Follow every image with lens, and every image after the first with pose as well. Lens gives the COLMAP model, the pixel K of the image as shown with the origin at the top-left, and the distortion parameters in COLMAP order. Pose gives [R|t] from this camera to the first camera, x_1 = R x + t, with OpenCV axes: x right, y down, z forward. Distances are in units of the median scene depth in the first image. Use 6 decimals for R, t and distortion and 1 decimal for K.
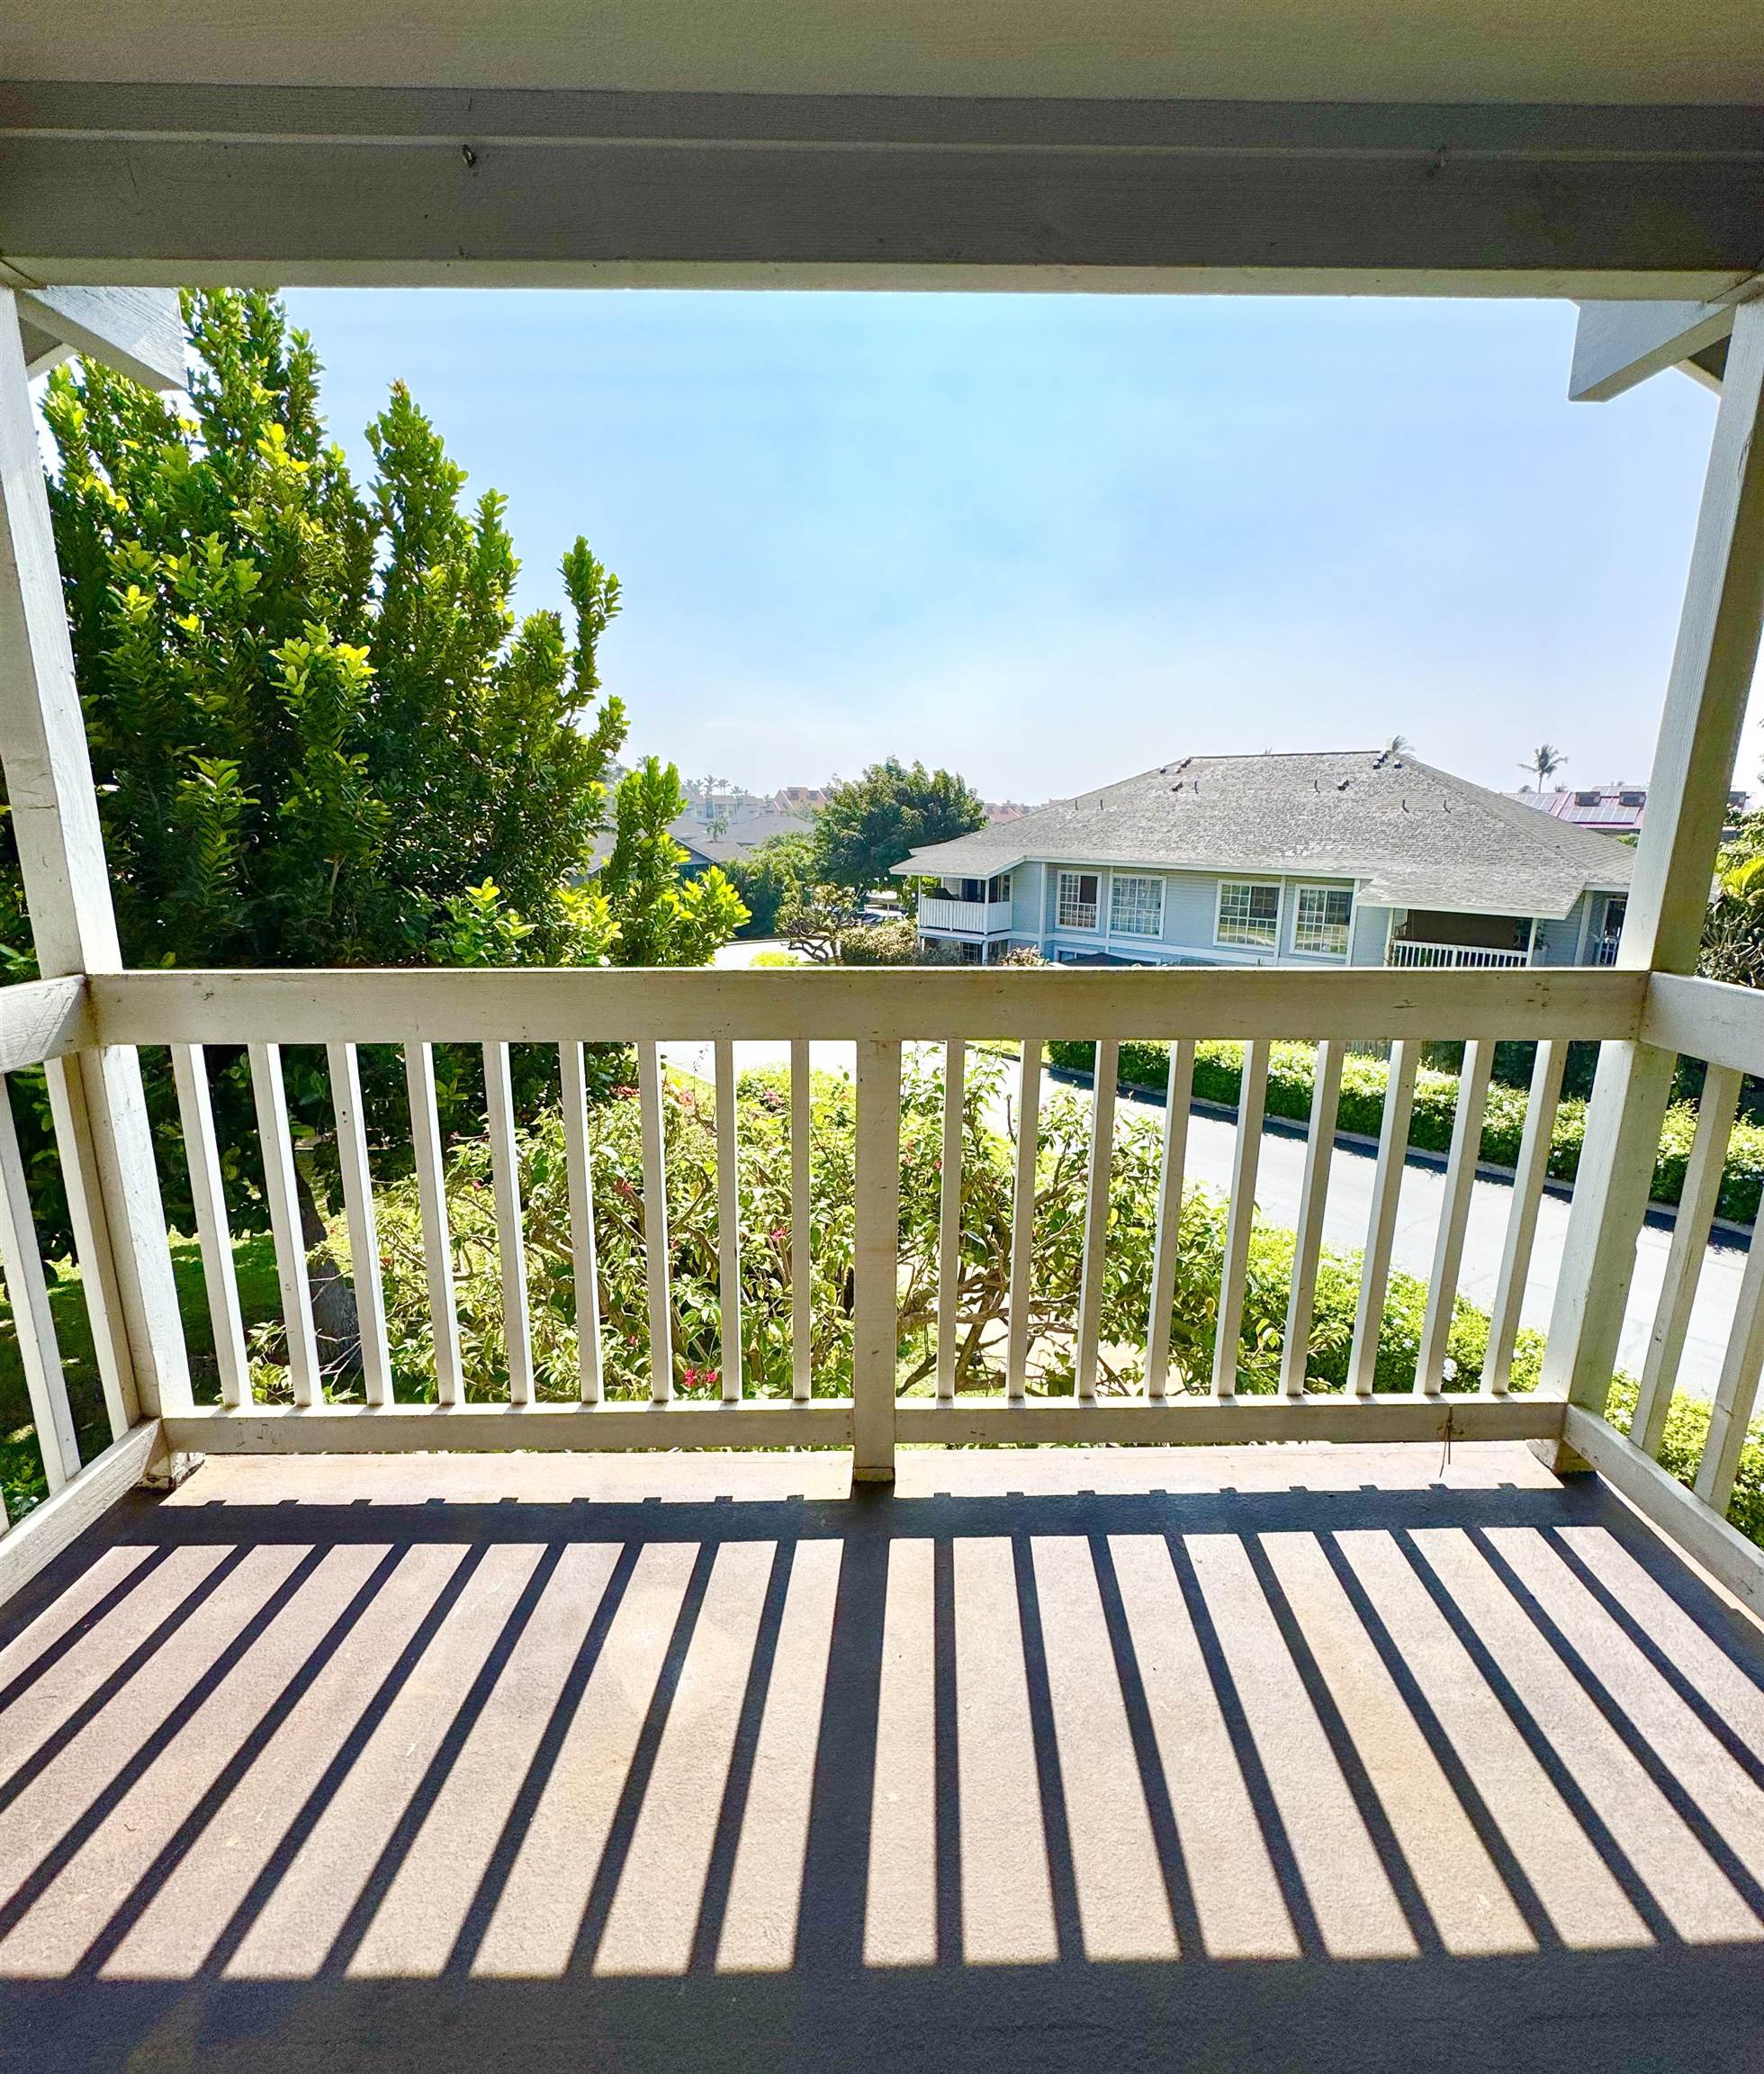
lens RADIAL K [[929.4, 0, 879.0], [0, 929.4, 1011.3], [0, 0, 1]] dist [0.004274, 0.000118]
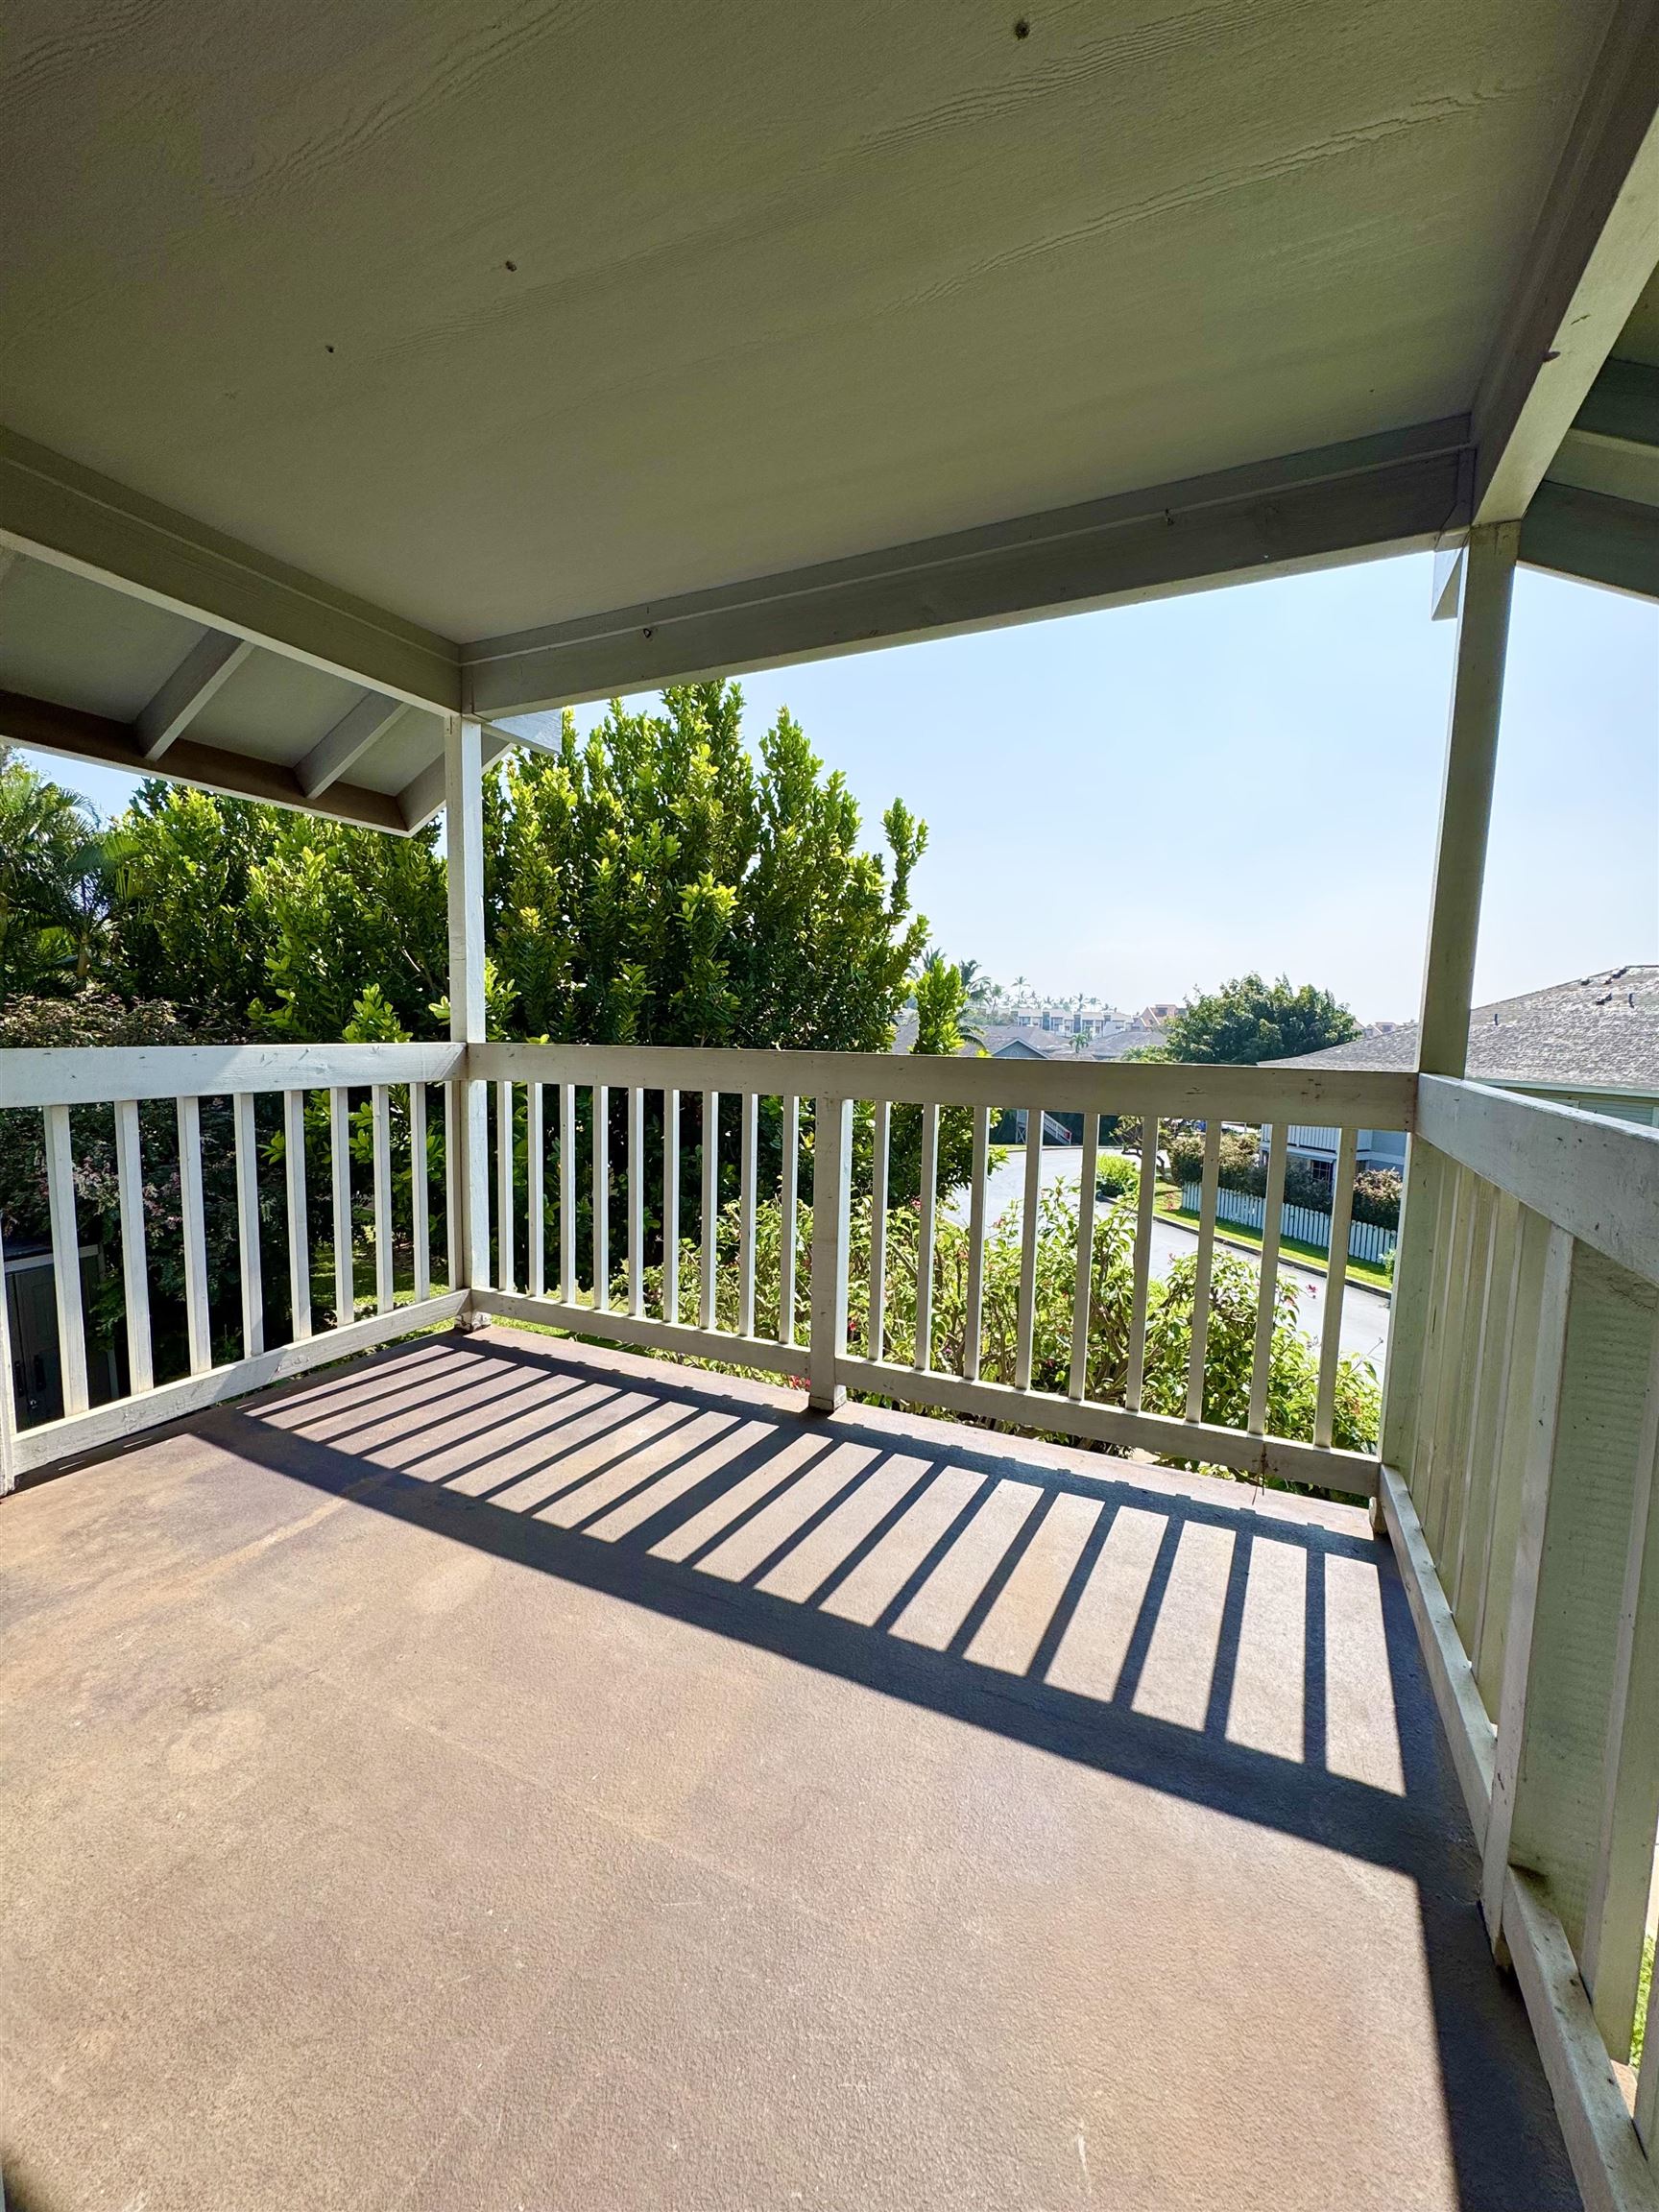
lens RADIAL K [[879.3, 0, 829.5], [0, 879.3, 1106.0], [0, 0, 1]] dist [-0.002722, -0.000024]
pose [[0.896315, 0.053828, -0.440139, 0.182689], [-0.107384, 0.989408, -0.097678, 0.053222], [0.430219, 0.134814, 0.892601, -0.087262]]
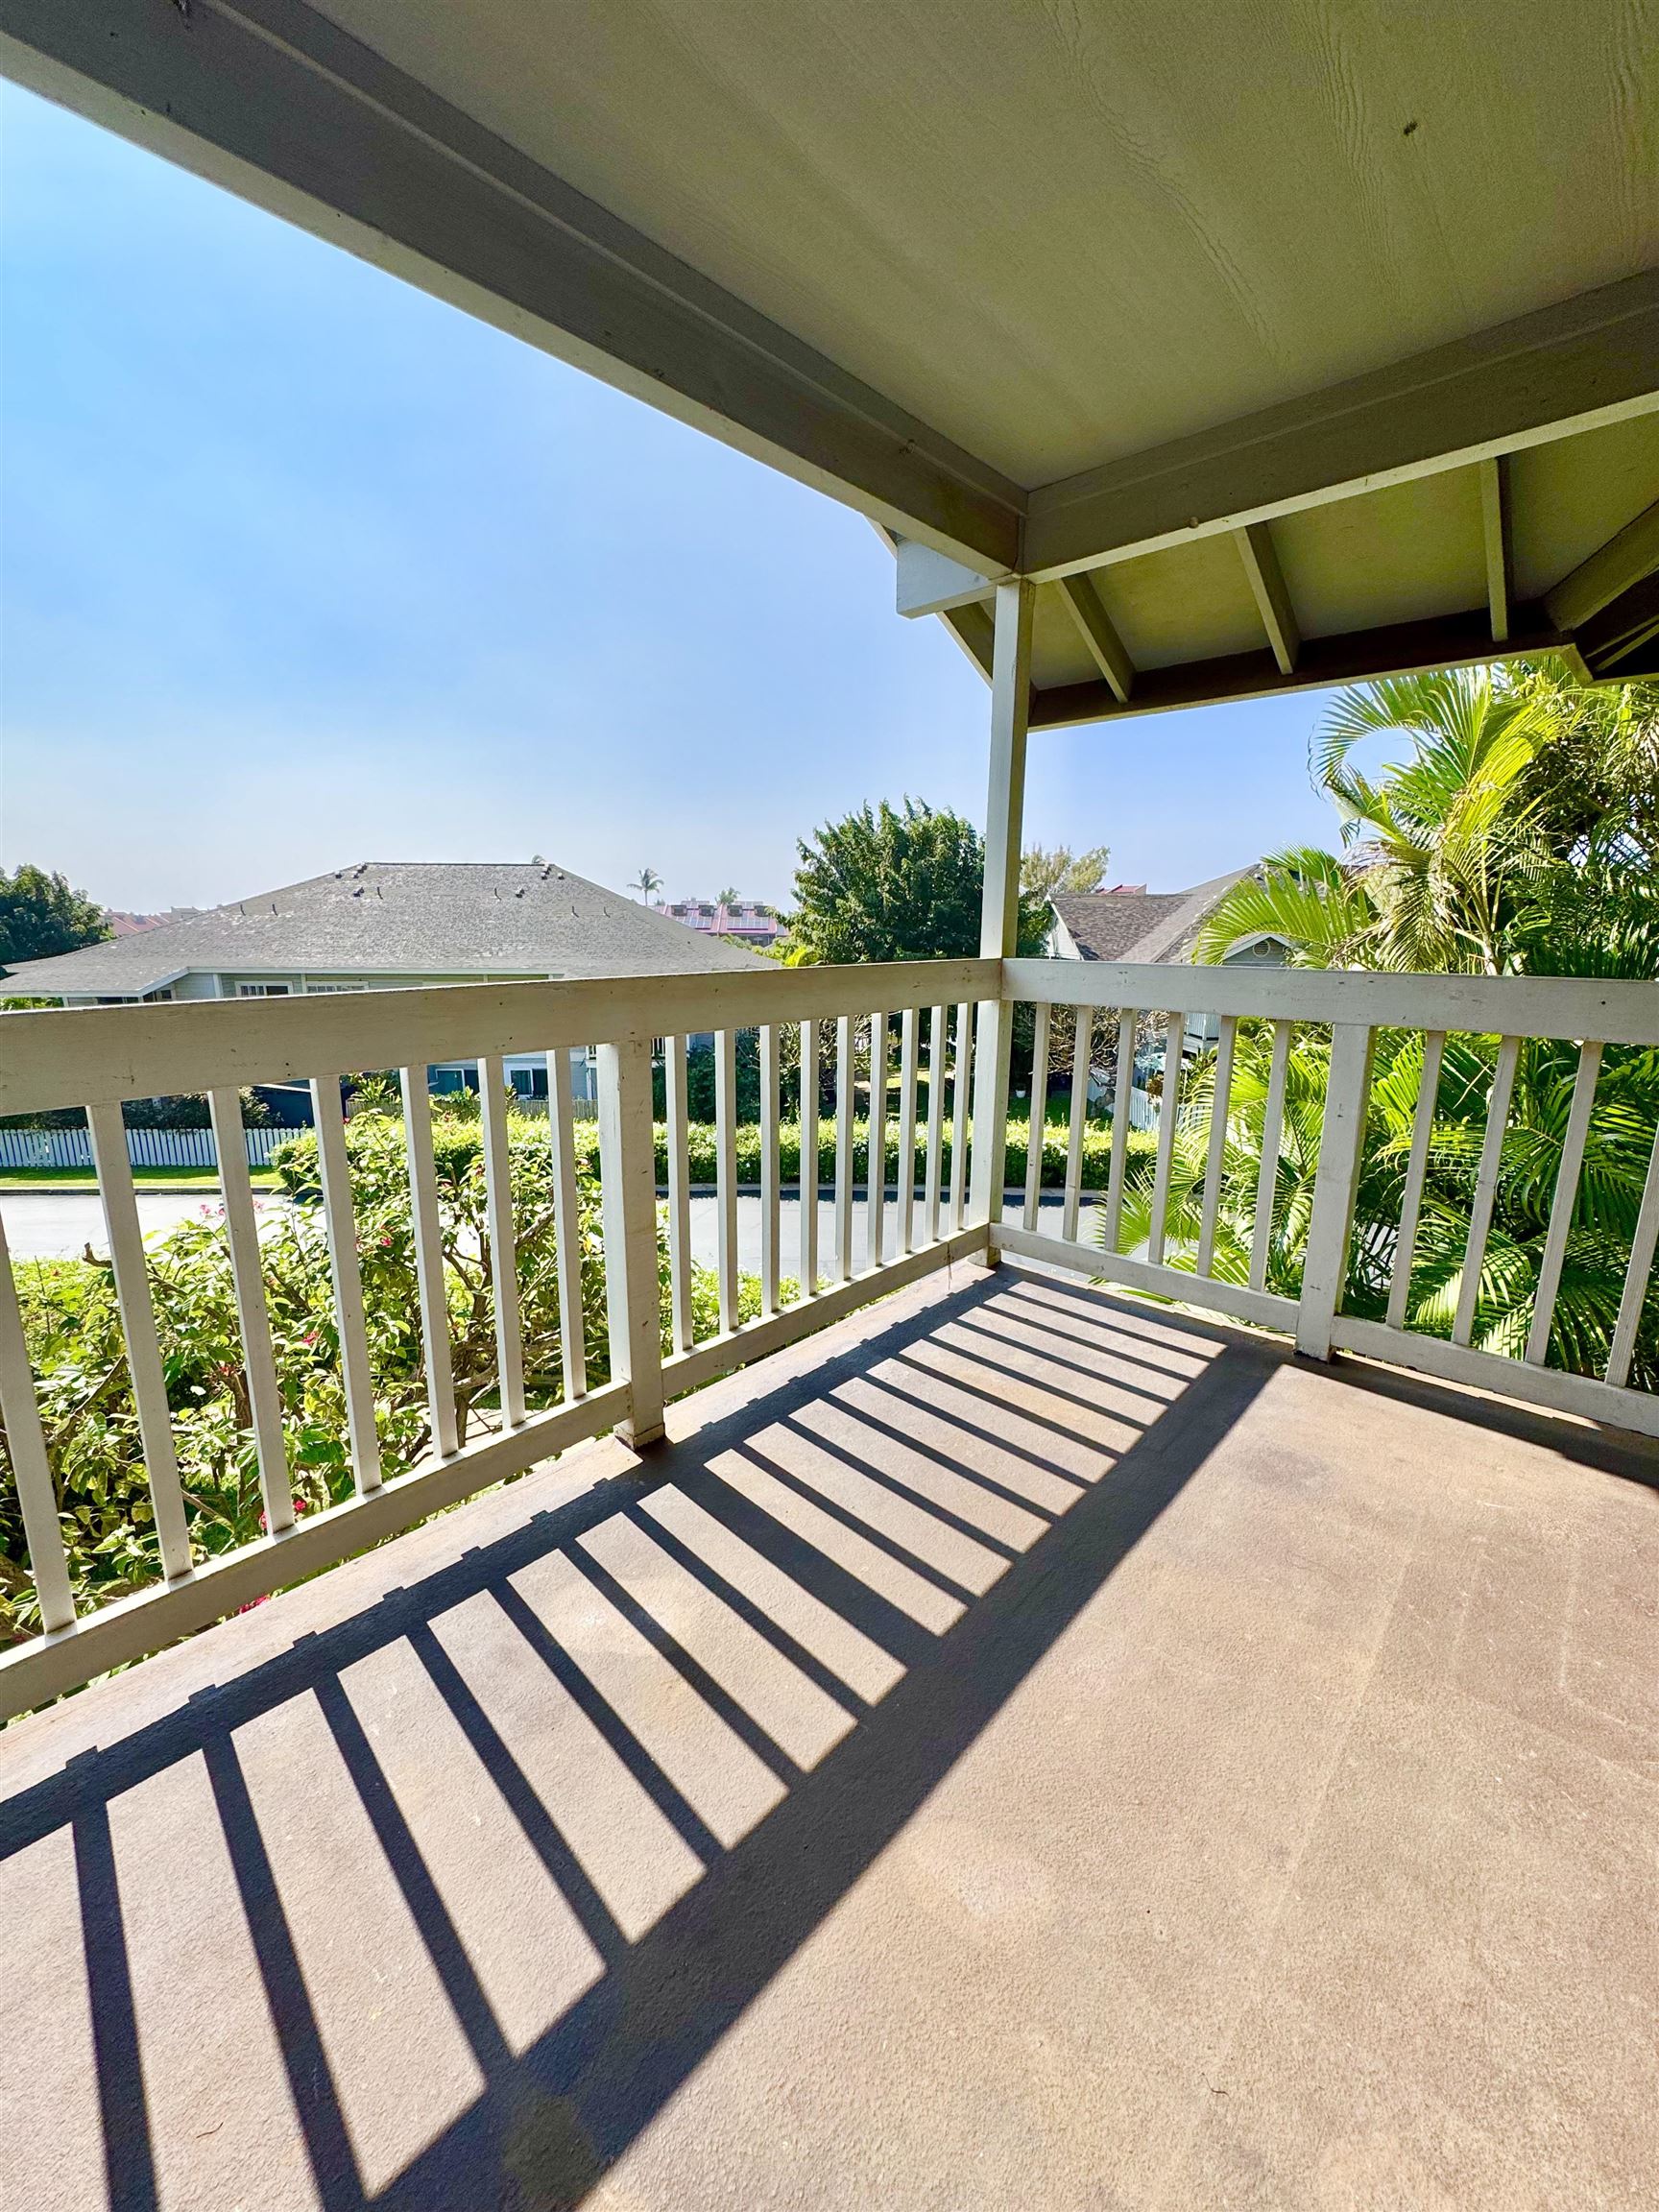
lens RADIAL K [[889.0, 0, 821.1], [0, 889.0, 1099.9], [0, 0, 1]] dist [-0.001172, -0.000021]
pose [[0.689425, -0.142112, 0.710280, -0.175248], [0.153141, 0.986997, 0.048832, 0.025314], [-0.707984, 0.075106, 0.702223, 0.024828]]
